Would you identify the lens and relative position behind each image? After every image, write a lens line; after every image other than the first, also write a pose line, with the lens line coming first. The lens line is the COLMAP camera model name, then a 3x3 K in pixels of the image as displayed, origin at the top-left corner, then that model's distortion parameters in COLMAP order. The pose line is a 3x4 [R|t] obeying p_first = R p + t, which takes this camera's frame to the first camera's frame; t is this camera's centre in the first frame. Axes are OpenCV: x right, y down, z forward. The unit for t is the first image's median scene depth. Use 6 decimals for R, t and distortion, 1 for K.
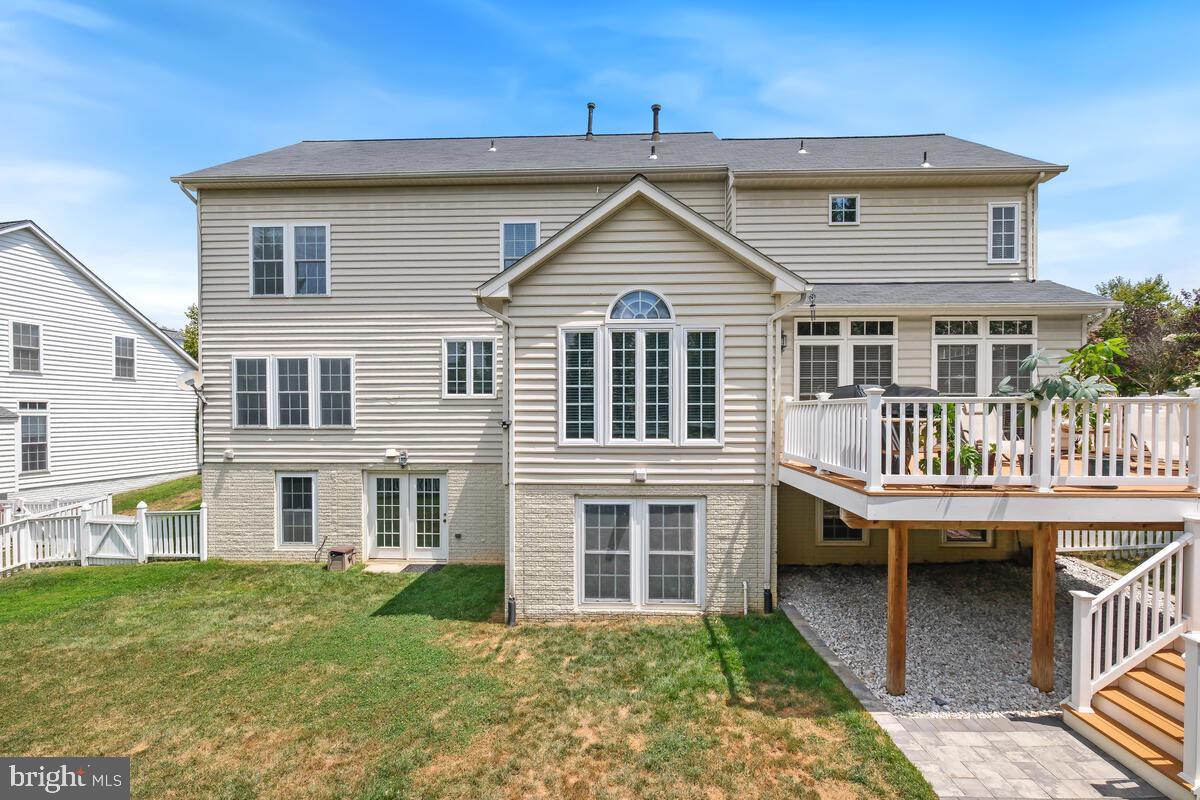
lens RADIAL K [[536.5, 0, 616.0], [0, 536.5, 422.0], [0, 0, 1]] dist [-0.009477, 0.001192]
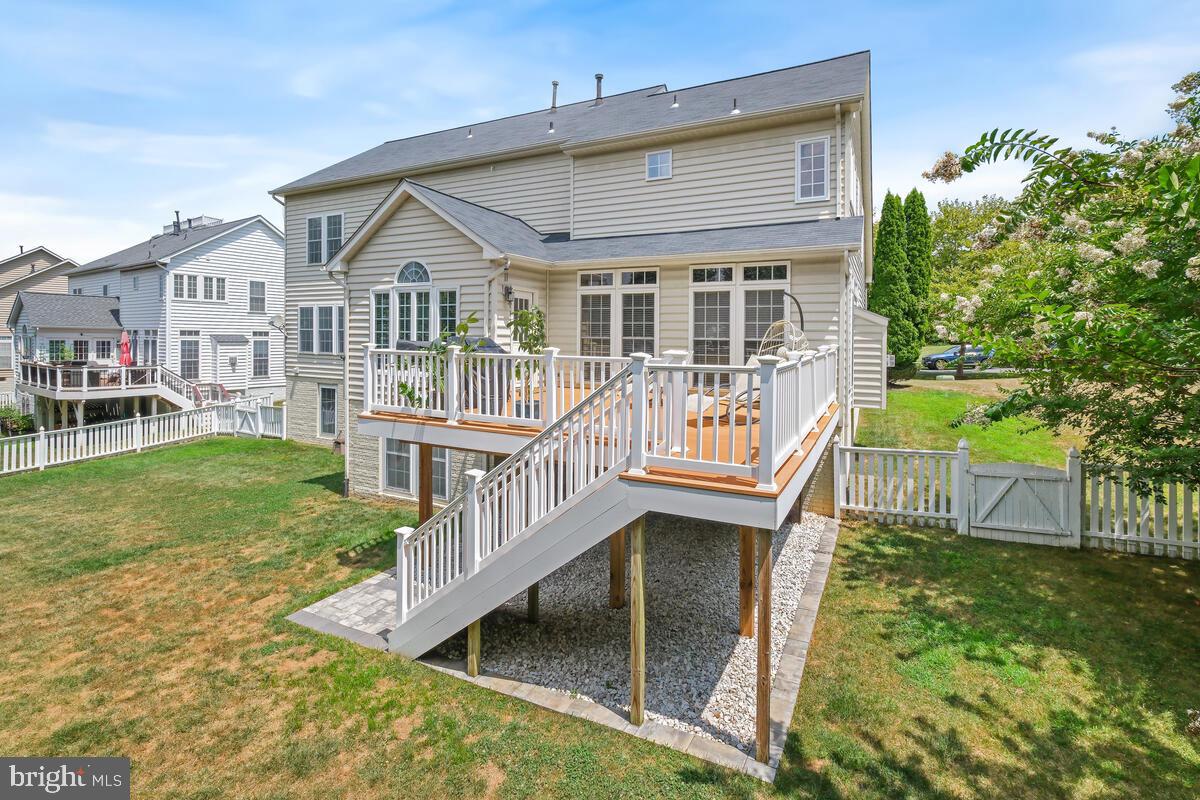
lens RADIAL K [[536.5, 0, 595.4], [0, 536.5, 340.3], [0, 0, 1]] dist [-0.009477, 0.001192]
pose [[0.912067, 0.014189, -0.409796, 0.703645], [-0.018906, 0.999793, -0.007461, -0.031359], [0.409606, 0.014552, 0.912146, -0.029168]]
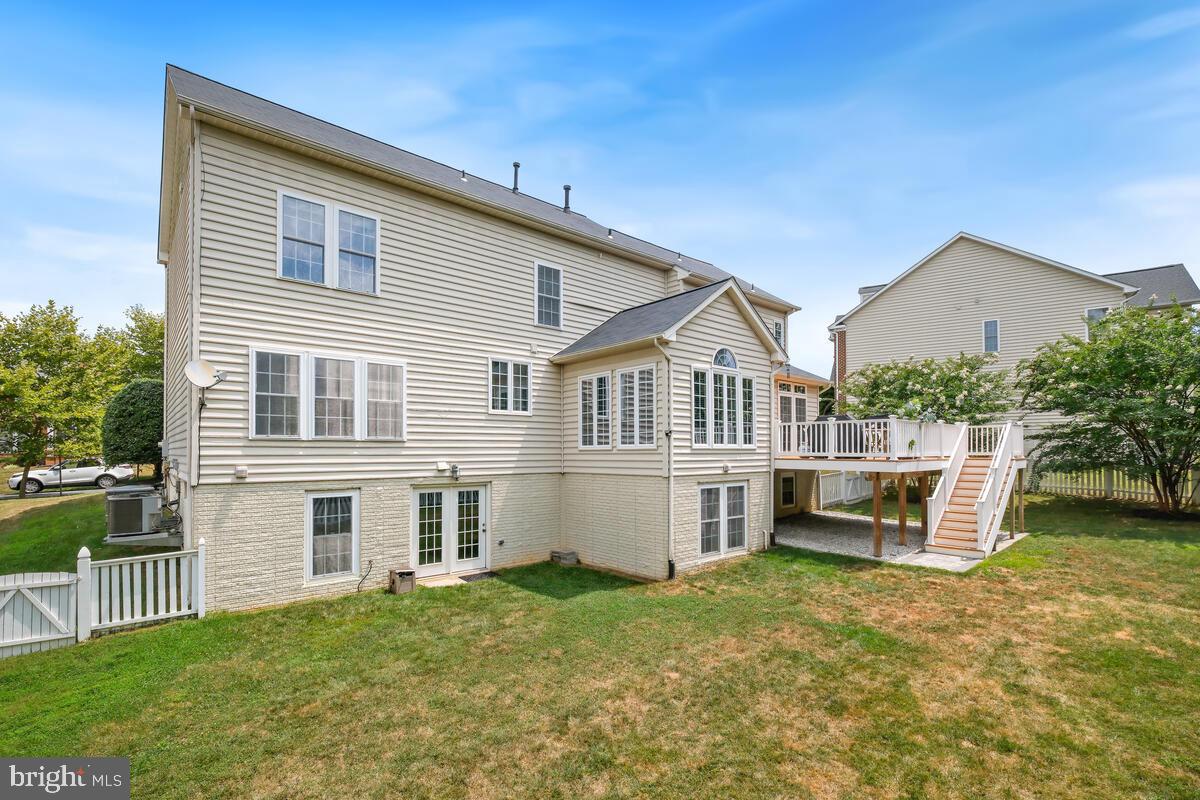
lens RADIAL K [[536.5, 0, 594.2], [0, 536.5, 441.7], [0, 0, 1]] dist [-0.009477, 0.001192]
pose [[0.736031, 0.012050, 0.676840, -0.885669], [0.011385, 0.999480, -0.030175, 0.046107], [-0.676852, 0.029916, 0.735511, 0.082821]]
